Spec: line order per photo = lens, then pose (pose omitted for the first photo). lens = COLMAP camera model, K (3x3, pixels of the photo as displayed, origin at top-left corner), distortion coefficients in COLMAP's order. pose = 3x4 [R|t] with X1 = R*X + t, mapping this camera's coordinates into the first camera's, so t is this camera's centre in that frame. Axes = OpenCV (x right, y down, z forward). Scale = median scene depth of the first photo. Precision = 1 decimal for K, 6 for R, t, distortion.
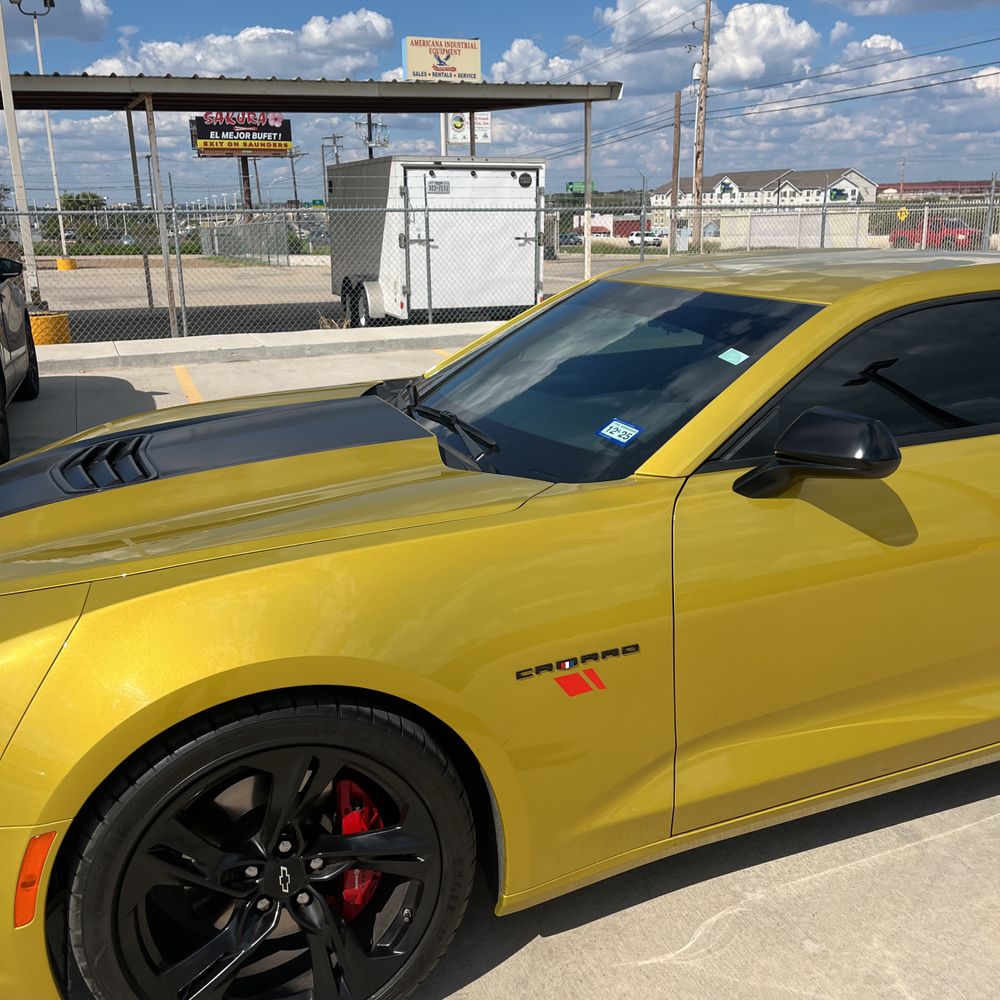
lens RADIAL K [[1007.7, 0, 487.4], [0, 1007.7, 505.2], [0, 0, 1]] dist [0.019425, 0.000000]
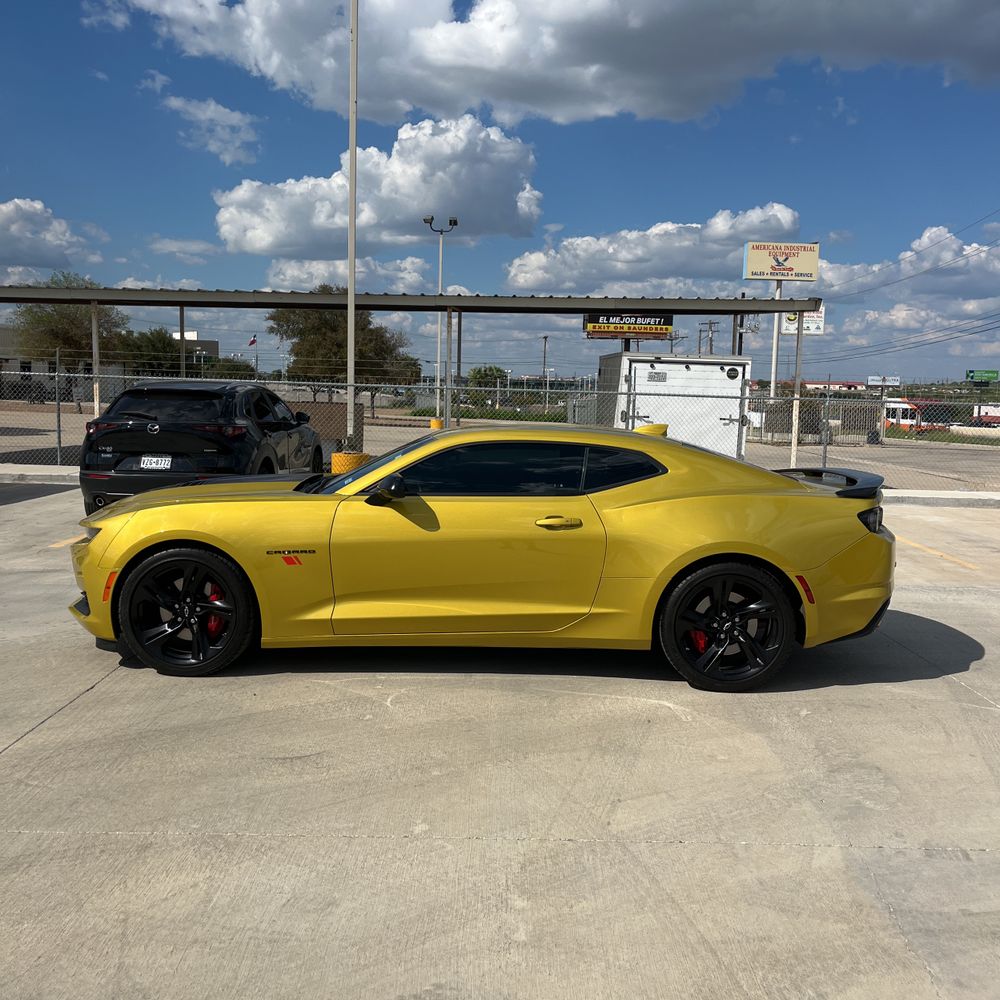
lens RADIAL K [[1007.7, 0, 500.4], [0, 1007.7, 519.8], [0, 0, 1]] dist [0.019425, 0.000000]
pose [[0.934256, 0.085722, -0.346146, 0.072492], [-0.137584, 0.982170, -0.128111, 0.015627], [0.328992, 0.167312, 0.929393, -0.065855]]
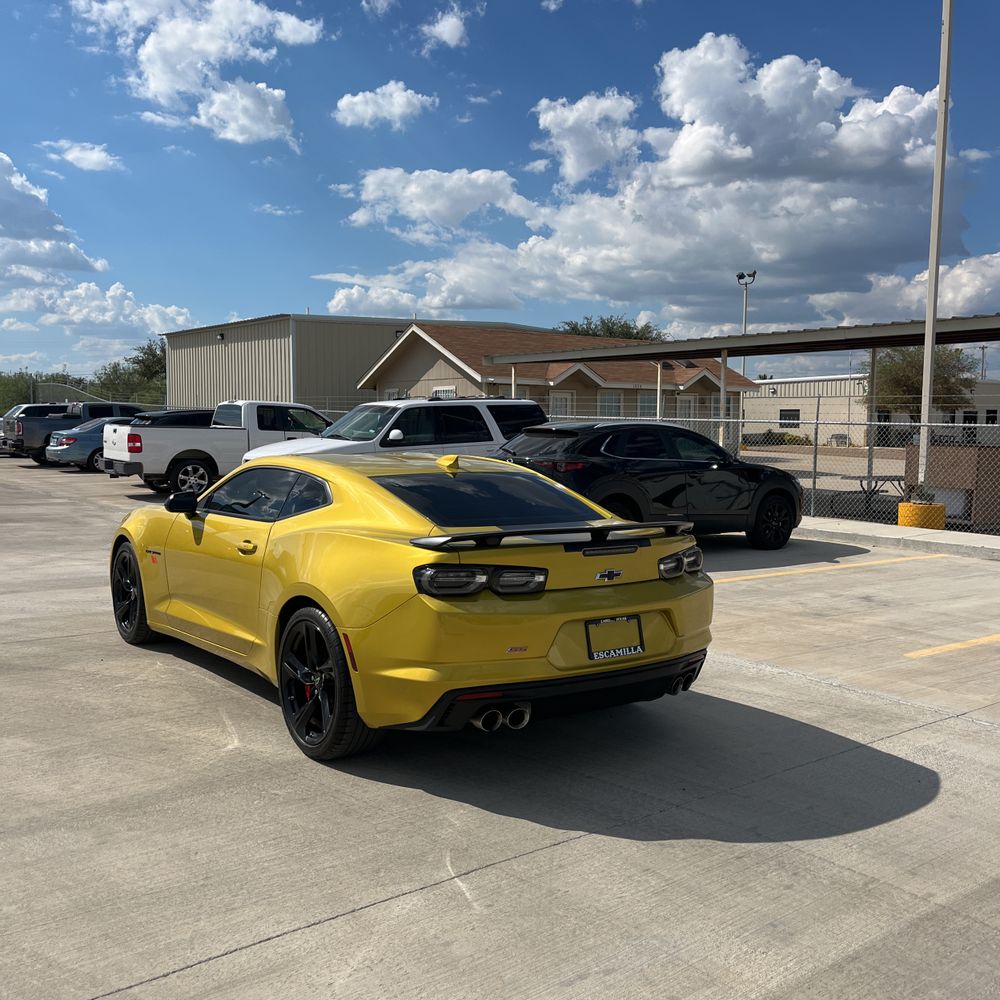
lens RADIAL K [[1007.7, 0, 492.1], [0, 1007.7, 503.4], [0, 0, 1]] dist [0.019425, 0.000000]
pose [[0.284186, 0.099105, -0.953633, 0.165959], [-0.282100, 0.959258, 0.015623, -0.017429], [0.916329, 0.264580, 0.300565, 0.043771]]
